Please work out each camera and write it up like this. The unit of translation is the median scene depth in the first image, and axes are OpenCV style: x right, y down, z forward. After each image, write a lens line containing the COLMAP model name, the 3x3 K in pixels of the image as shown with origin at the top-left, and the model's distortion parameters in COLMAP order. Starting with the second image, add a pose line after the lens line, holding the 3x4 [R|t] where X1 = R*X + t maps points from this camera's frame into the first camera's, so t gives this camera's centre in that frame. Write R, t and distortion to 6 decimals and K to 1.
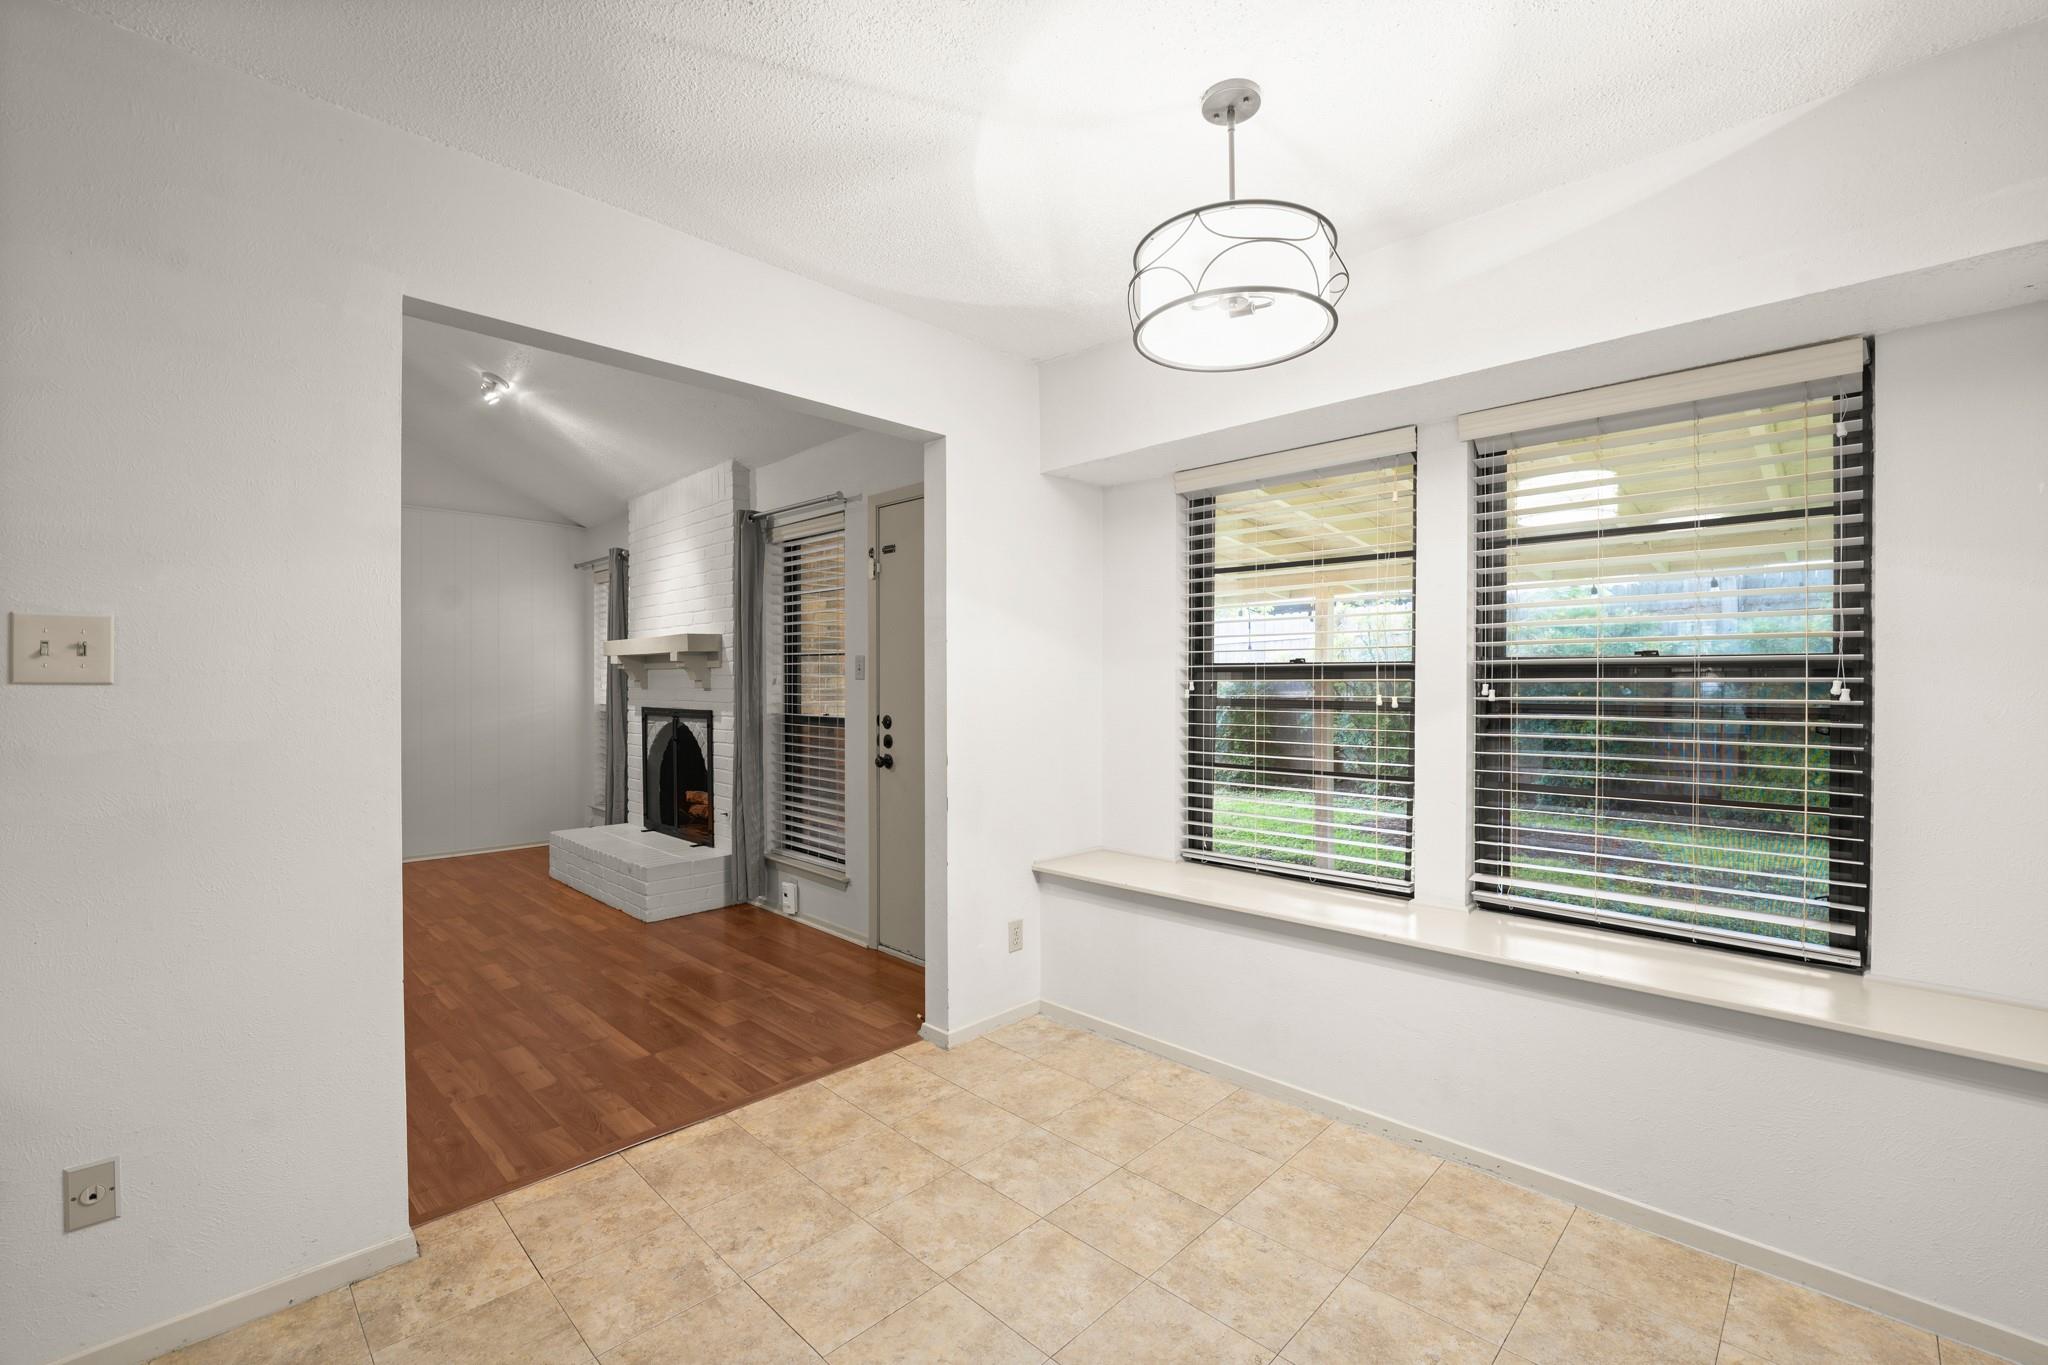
lens RADIAL K [[869.4, 0, 1018.6], [0, 869.4, 675.8], [0, 0, 1]] dist [-0.022798, 0.000371]
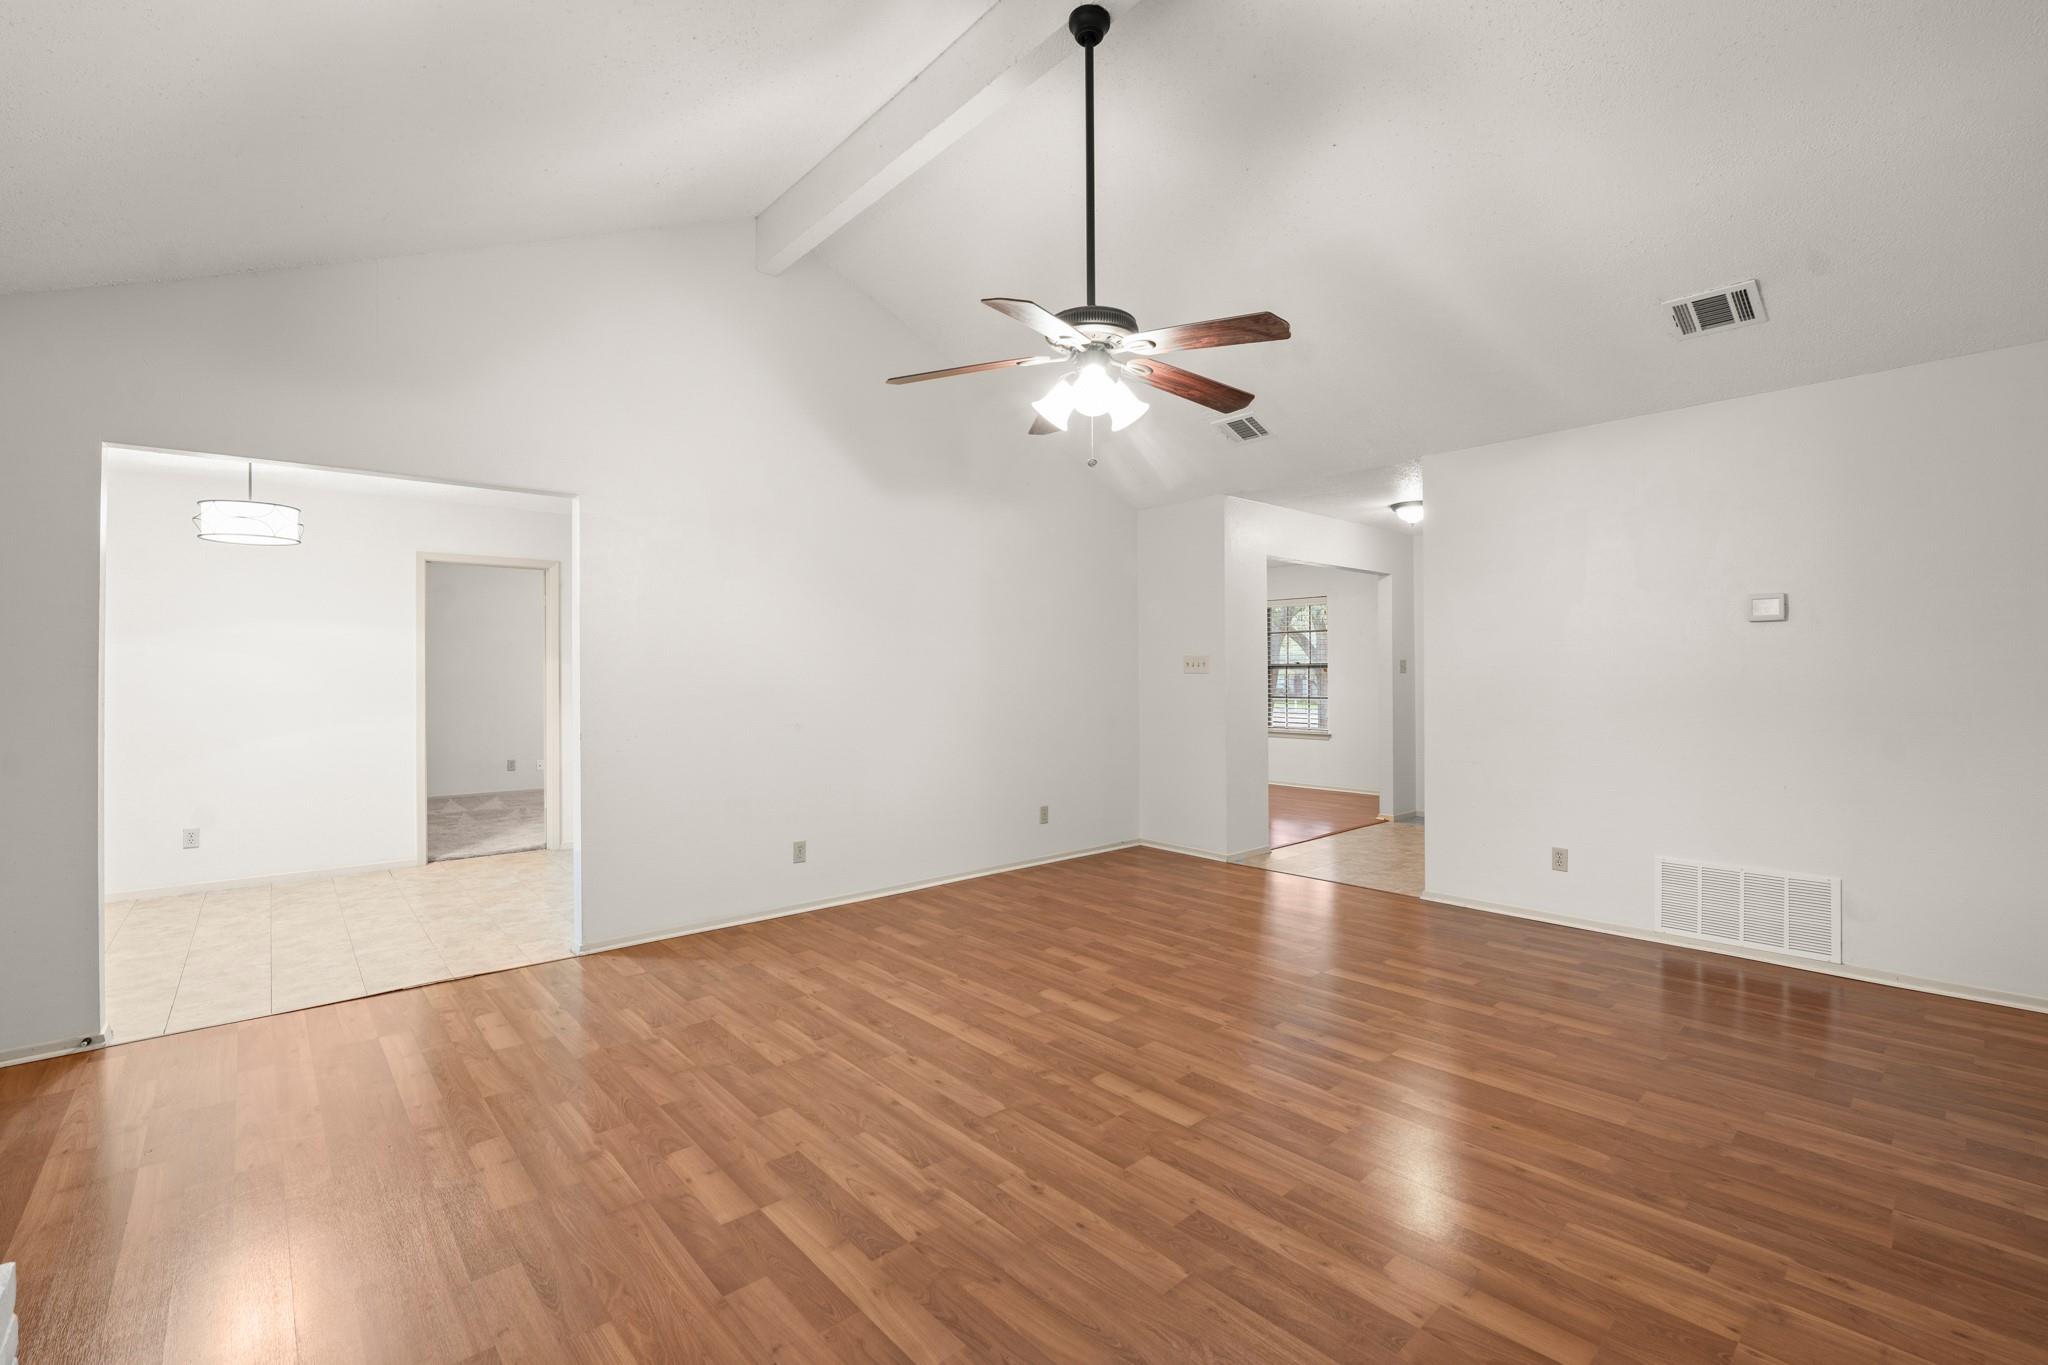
lens RADIAL K [[879.0, 0, 1021.1], [0, 879.0, 676.8], [0, 0, 1]] dist [-0.024362, 0.000714]
pose [[-0.997200, 0.006795, 0.074473, -1.309057], [0.006829, 0.999977, 0.000204, 0.006961], [-0.074470, 0.000712, -0.997223, 2.025440]]
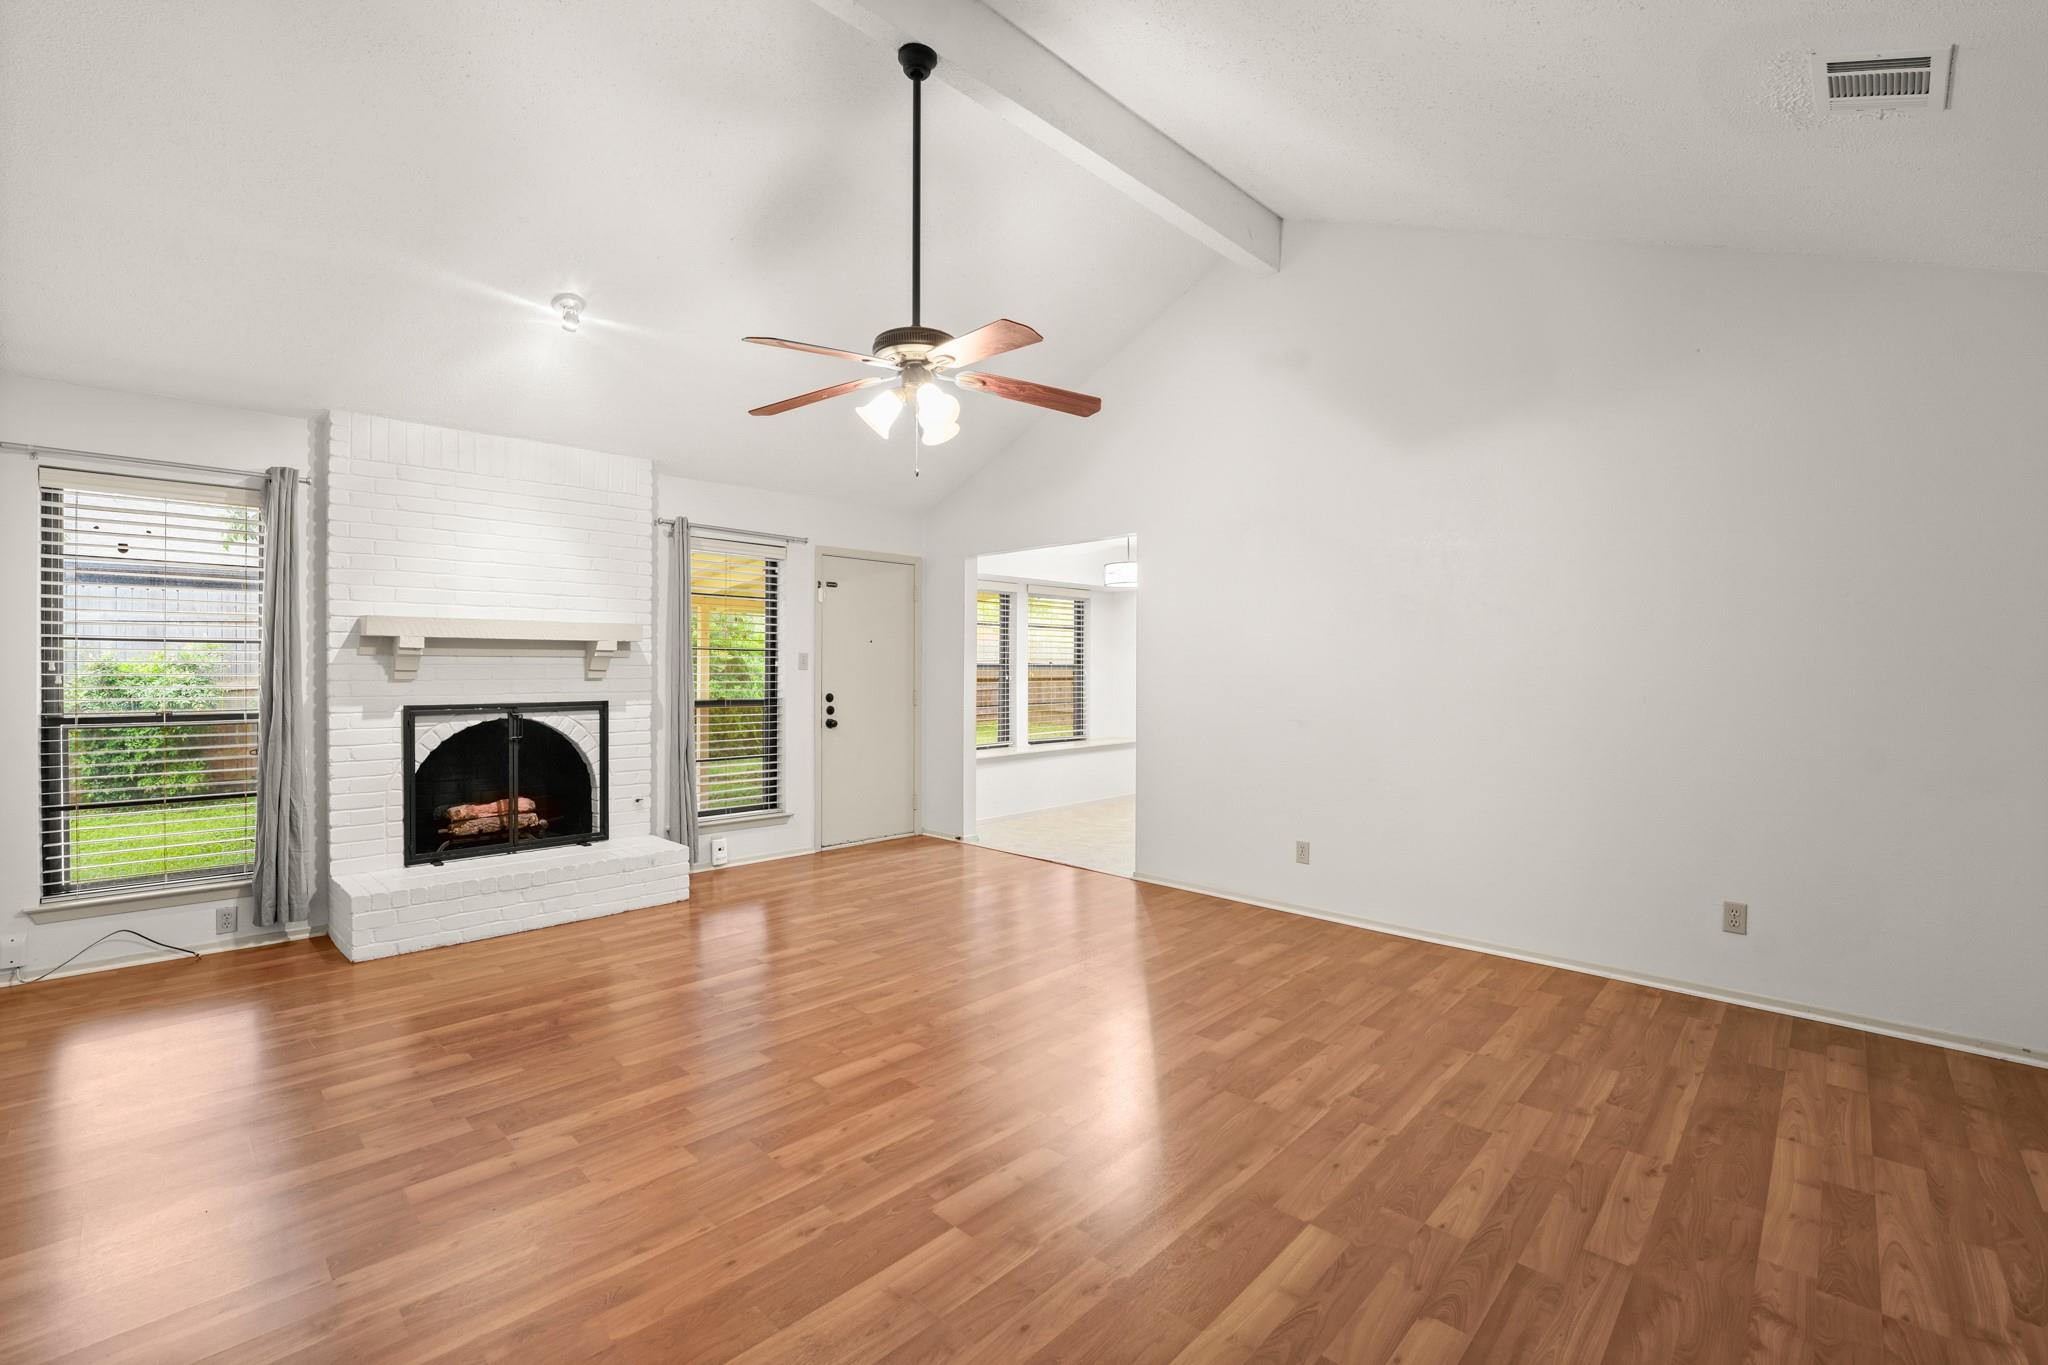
lens RADIAL K [[869.4, 0, 1018.6], [0, 869.4, 675.8], [0, 0, 1]] dist [-0.022798, 0.000371]
pose [[0.001302, -0.006977, 0.999975, -2.342853], [-0.005257, 0.999962, 0.006984, 0.003371], [-0.999985, -0.005266, 0.001266, 0.937056]]
